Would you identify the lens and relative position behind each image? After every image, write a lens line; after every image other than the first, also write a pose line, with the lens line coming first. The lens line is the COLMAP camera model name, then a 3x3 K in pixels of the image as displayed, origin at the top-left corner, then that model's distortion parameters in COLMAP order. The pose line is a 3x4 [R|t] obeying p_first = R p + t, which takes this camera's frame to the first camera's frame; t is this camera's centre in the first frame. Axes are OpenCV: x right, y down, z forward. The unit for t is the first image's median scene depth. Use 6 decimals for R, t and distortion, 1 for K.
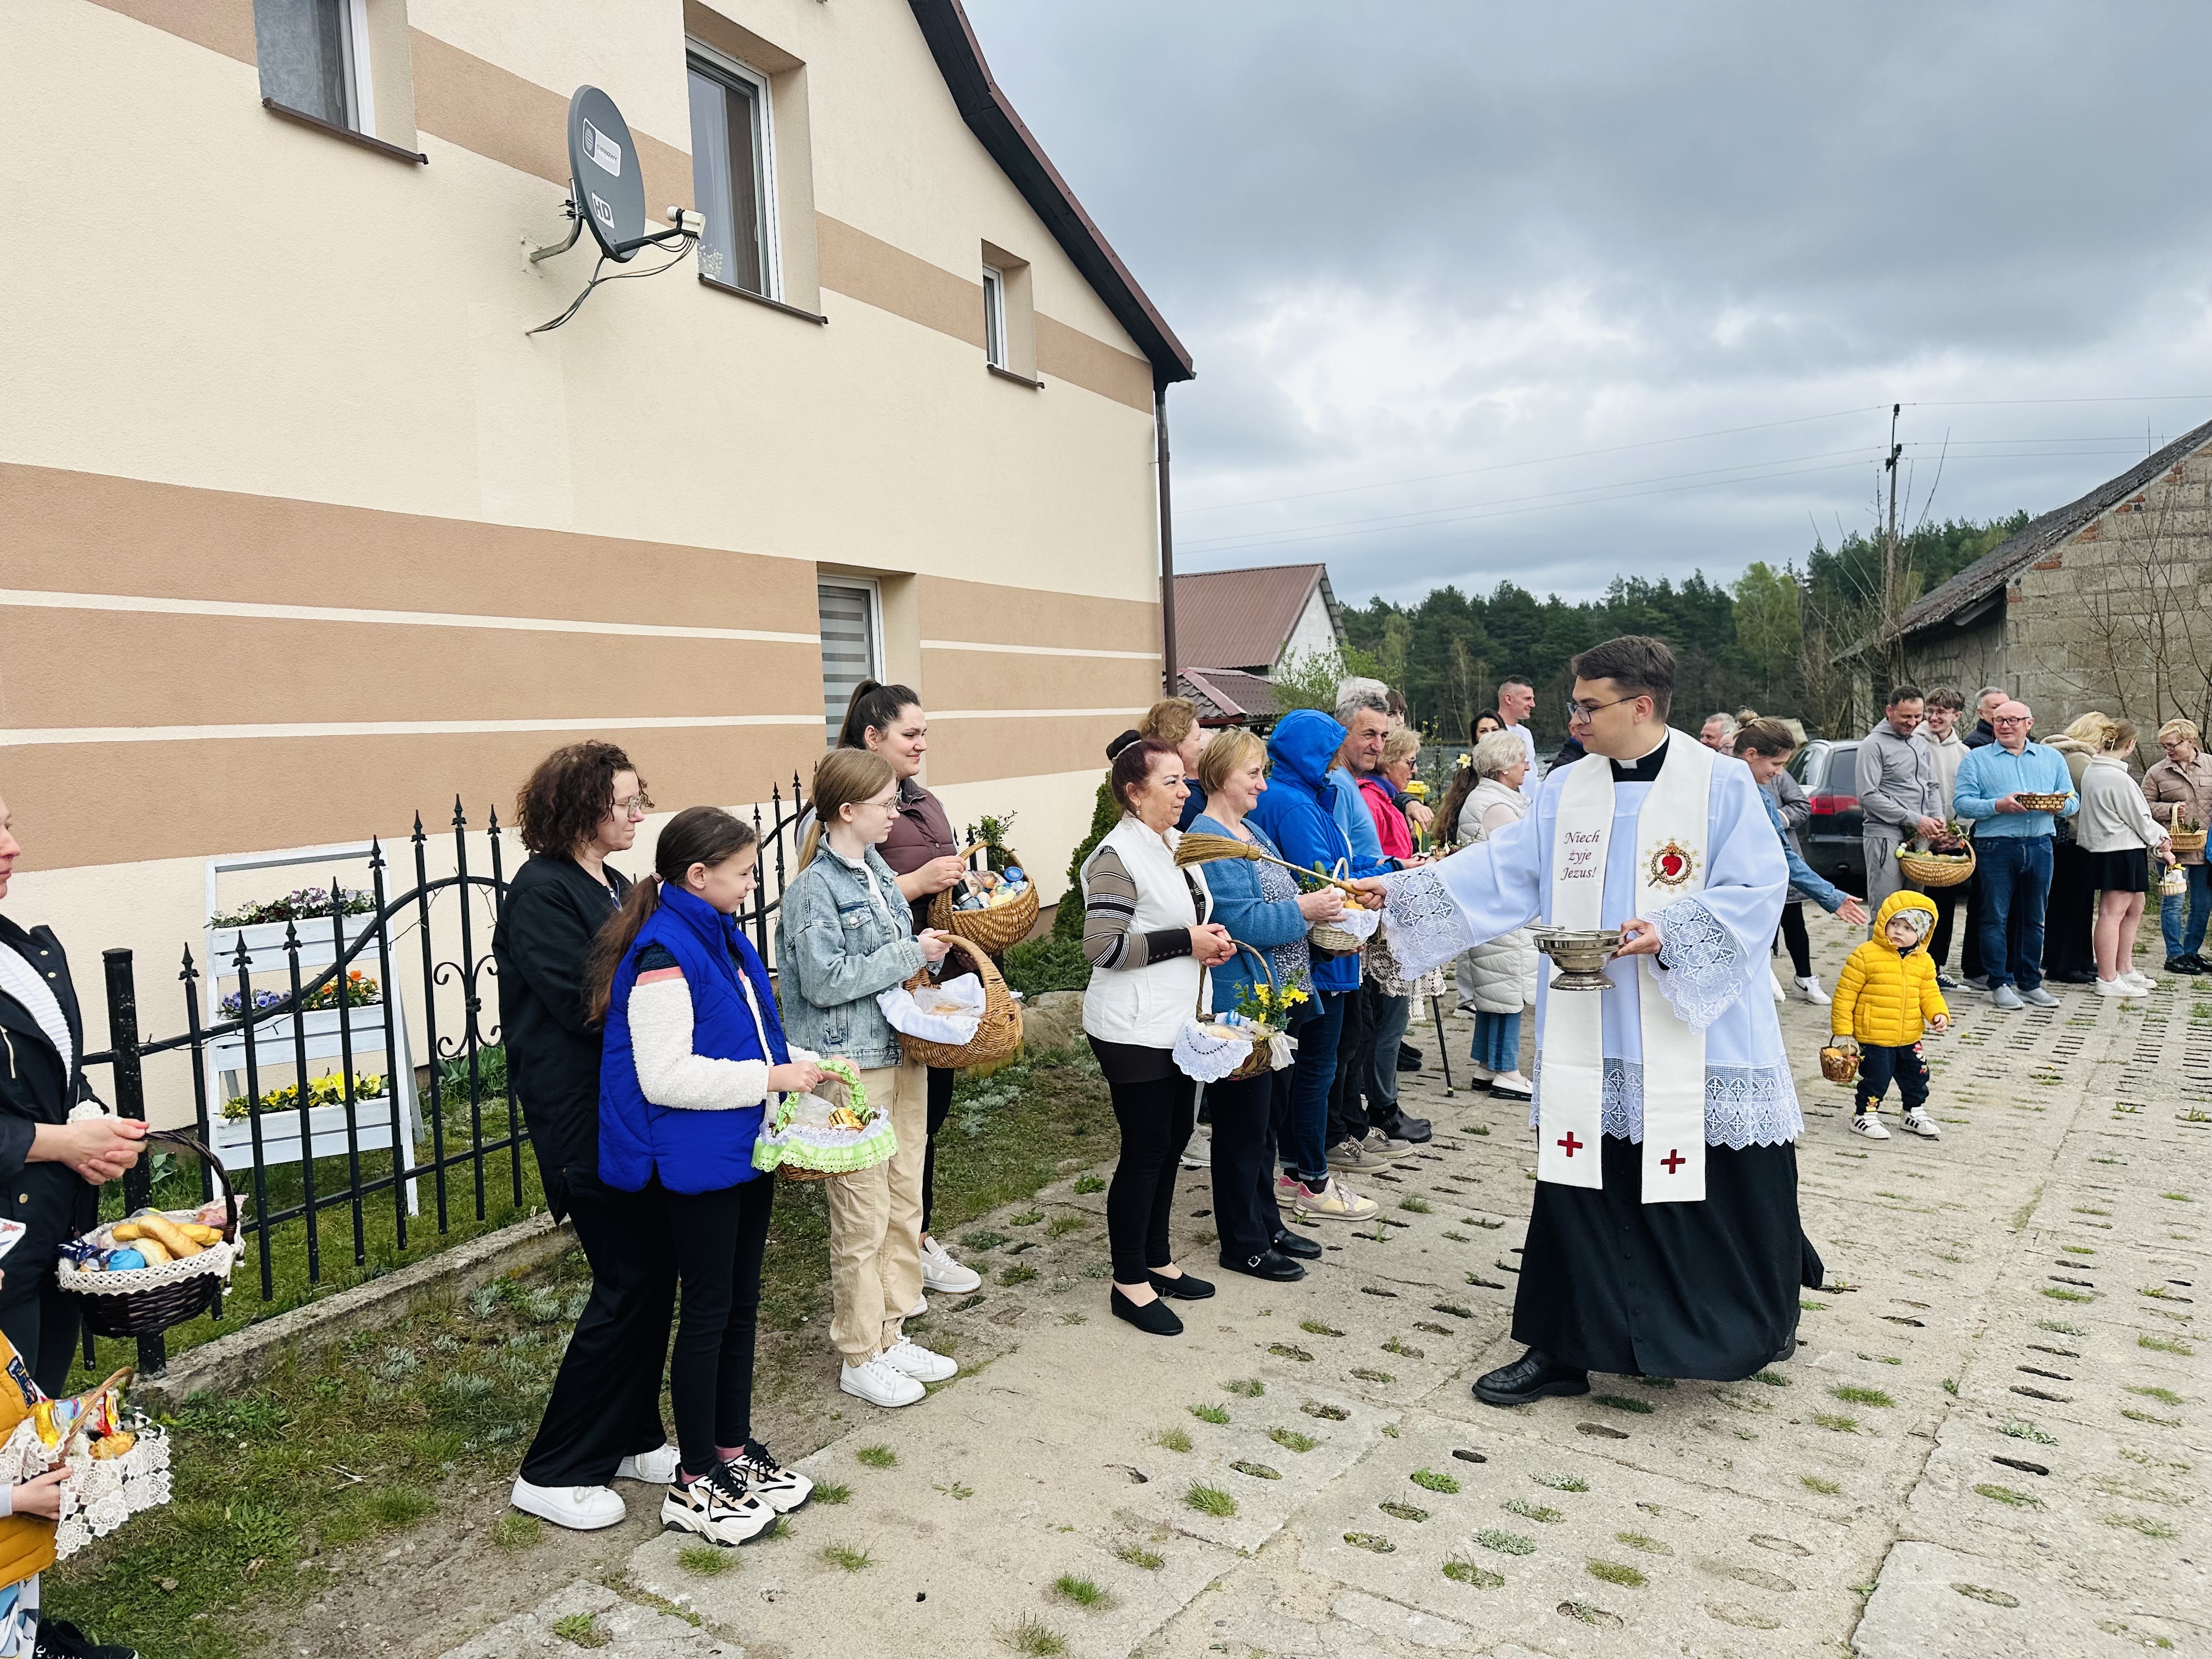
lens RADIAL K [[1548.4, 0, 1088.9], [0, 1548.4, 834.2], [0, 0, 1]] dist [0.043166, -0.045988]
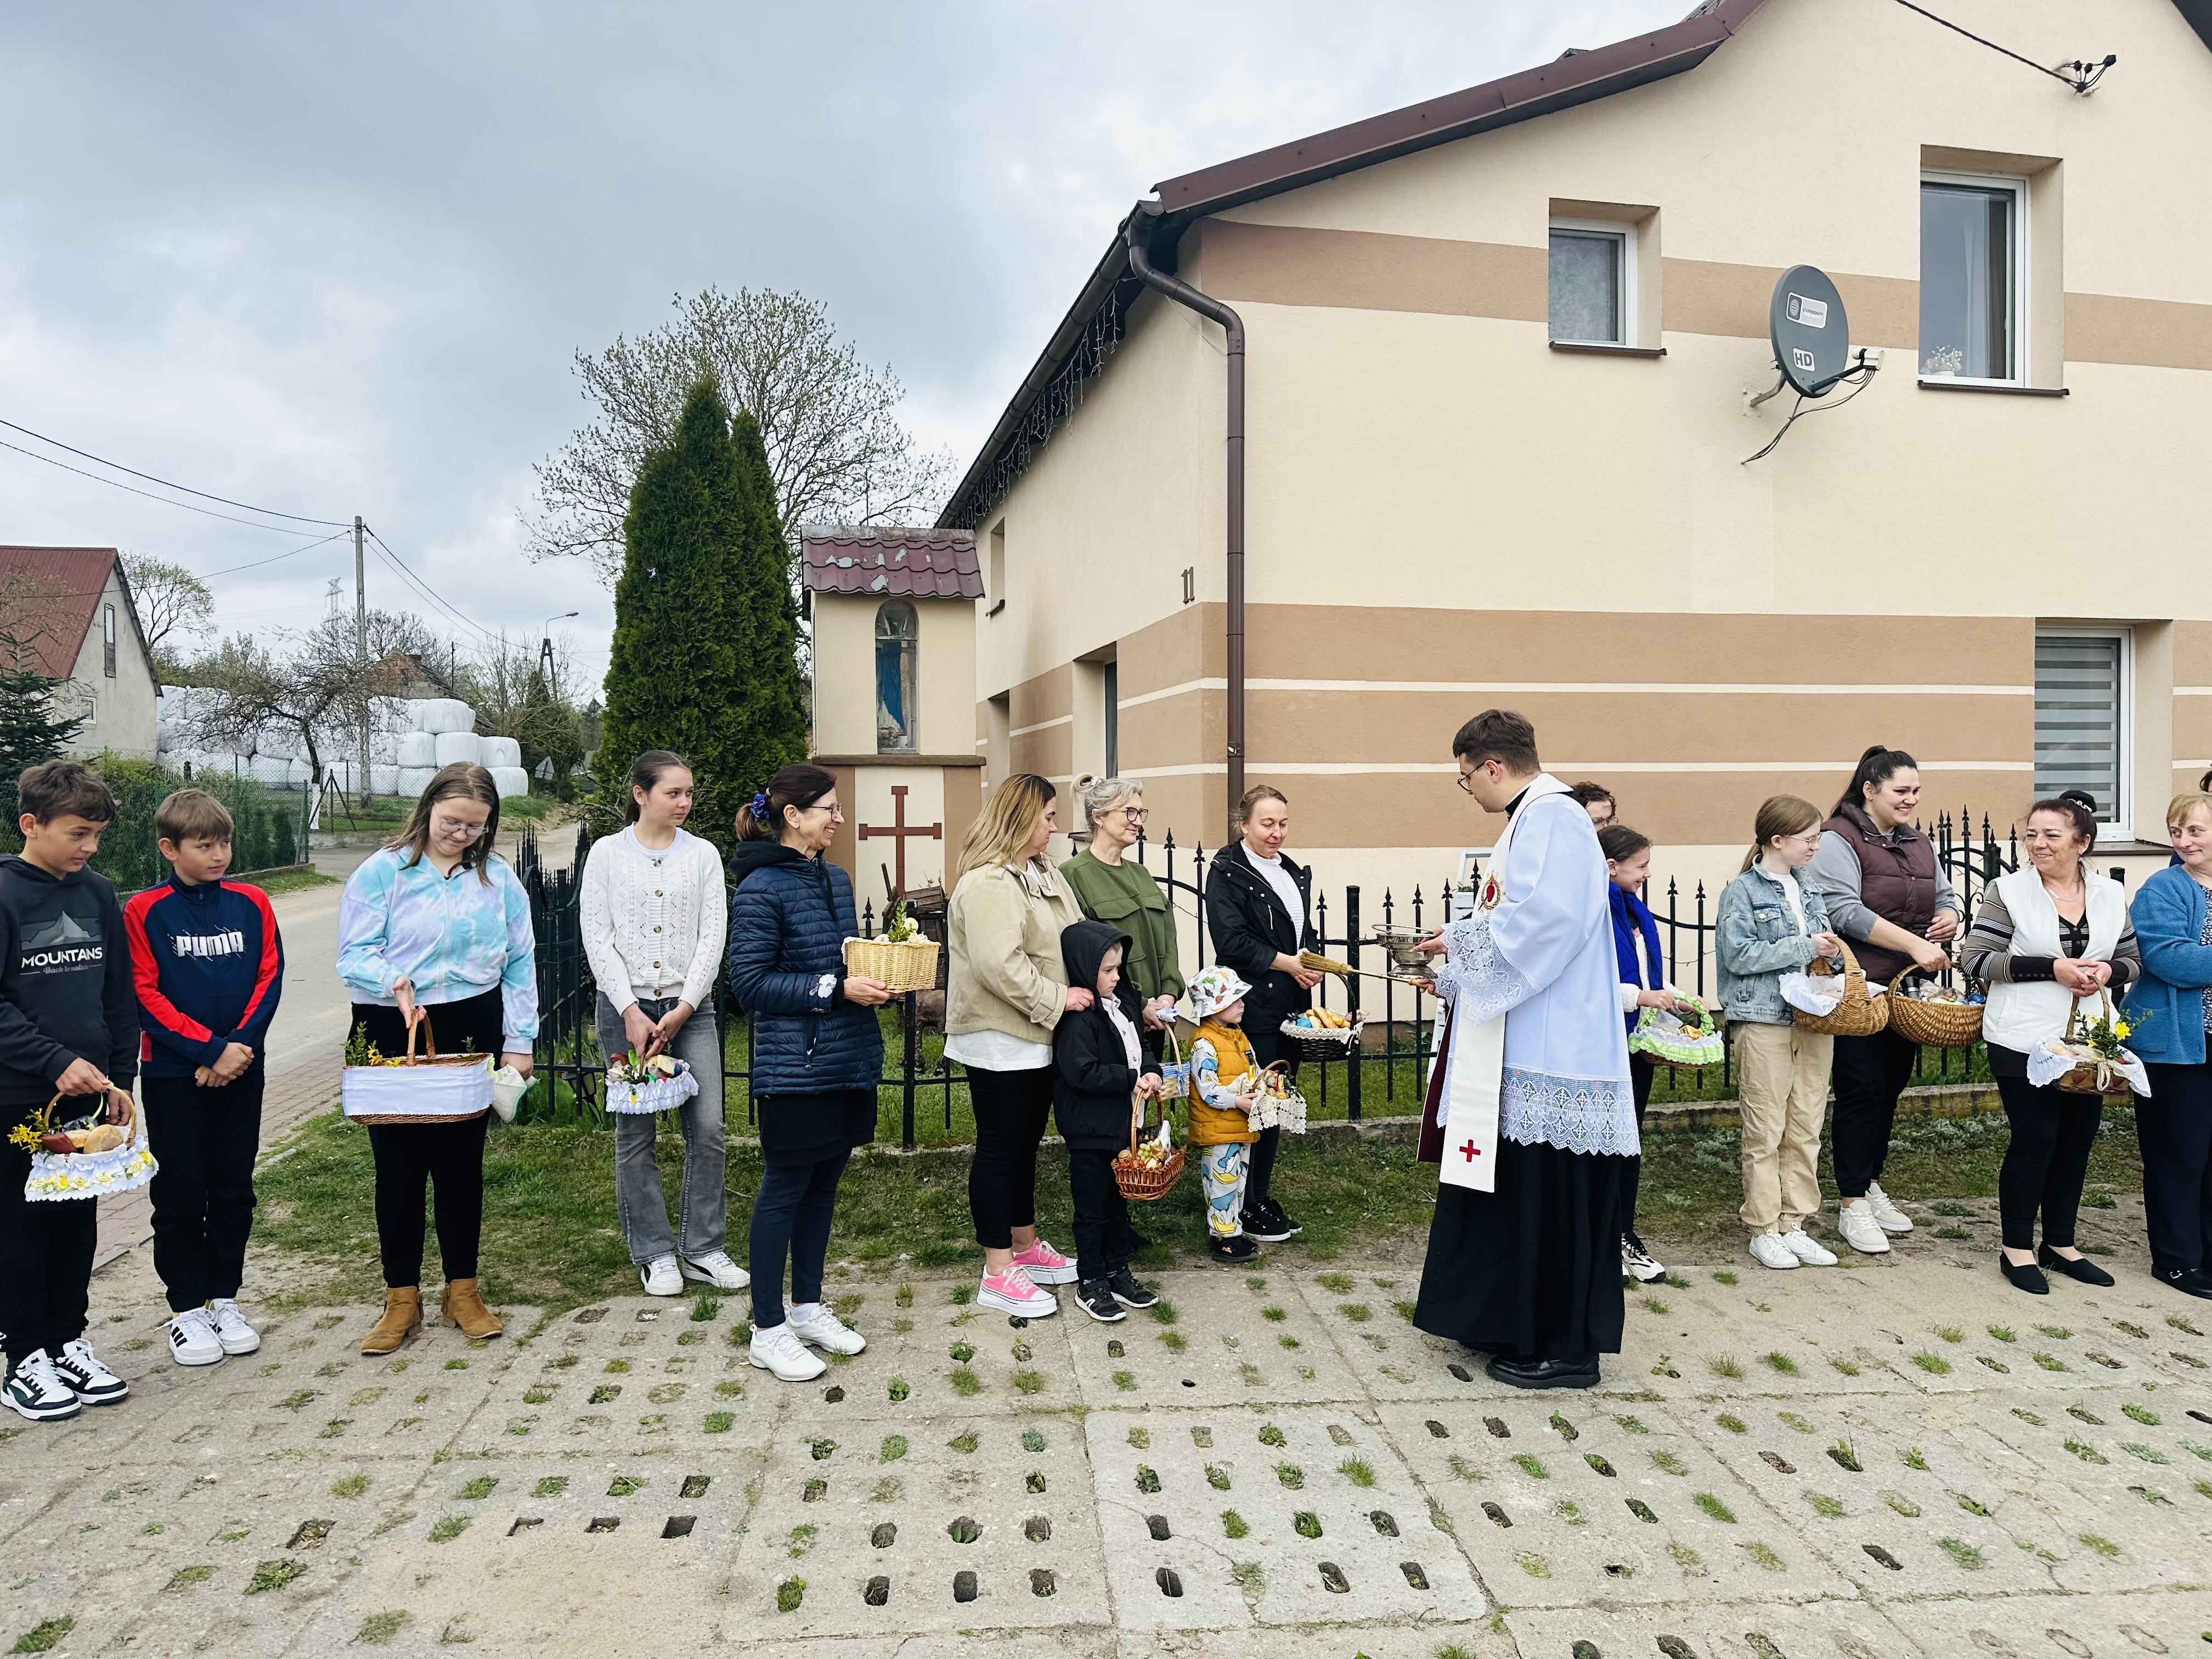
lens RADIAL K [[1548.4, 0, 1119.4], [0, 1548.4, 811.3], [0, 0, 1]] dist [0.043166, -0.045988]
pose [[0.648604, 0.051083, -0.759410, 0.303424], [-0.075122, 0.997170, 0.002915, -0.000279], [0.757410, 0.055157, 0.650606, -0.213443]]
